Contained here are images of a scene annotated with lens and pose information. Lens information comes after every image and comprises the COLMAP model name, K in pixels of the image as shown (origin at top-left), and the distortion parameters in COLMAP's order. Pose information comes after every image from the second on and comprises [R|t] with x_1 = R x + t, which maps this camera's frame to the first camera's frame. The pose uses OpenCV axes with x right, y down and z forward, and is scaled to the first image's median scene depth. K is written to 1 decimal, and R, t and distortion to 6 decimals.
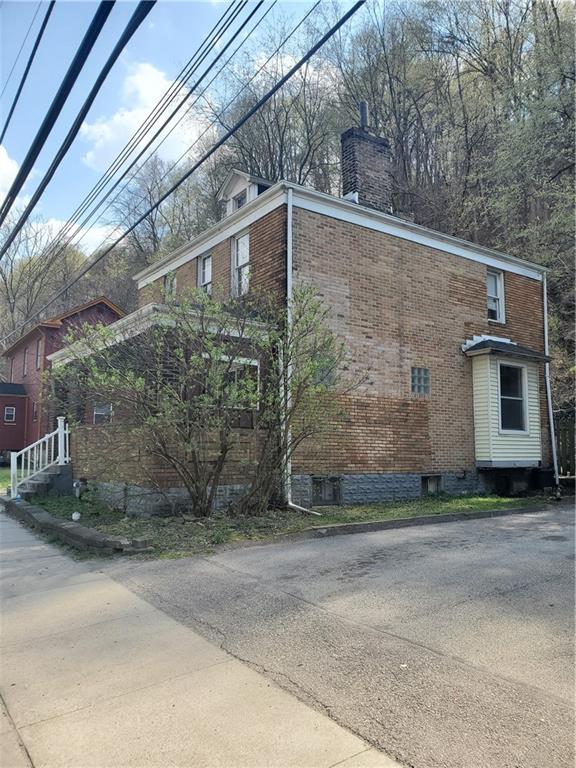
lens RADIAL K [[593.6, 0, 283.1], [0, 593.6, 391.0], [0, 0, 1]] dist [0.072694, -0.158205]
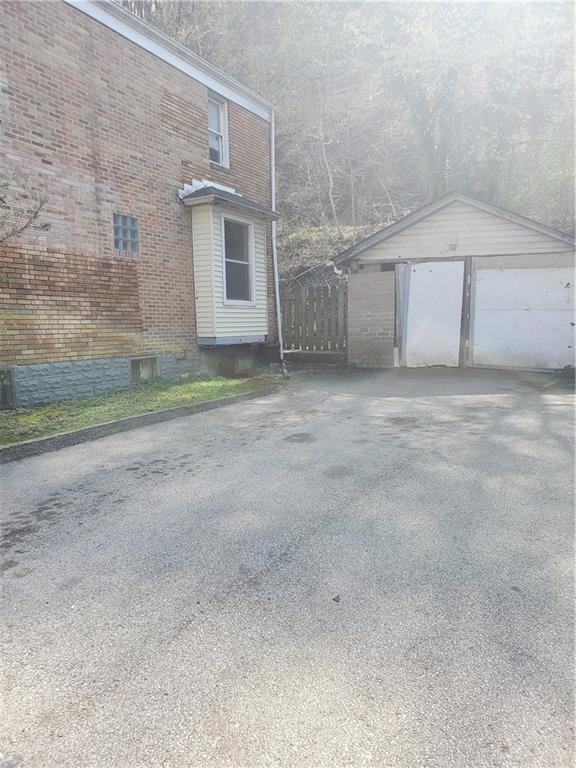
lens RADIAL K [[593.6, 0, 283.1], [0, 593.6, 391.0], [0, 0, 1]] dist [0.072694, -0.158205]
pose [[0.896455, -0.072795, 0.437115, 0.061906], [-0.020094, 0.978722, 0.204203, 0.018240], [-0.442679, -0.191842, 0.875918, 0.207531]]
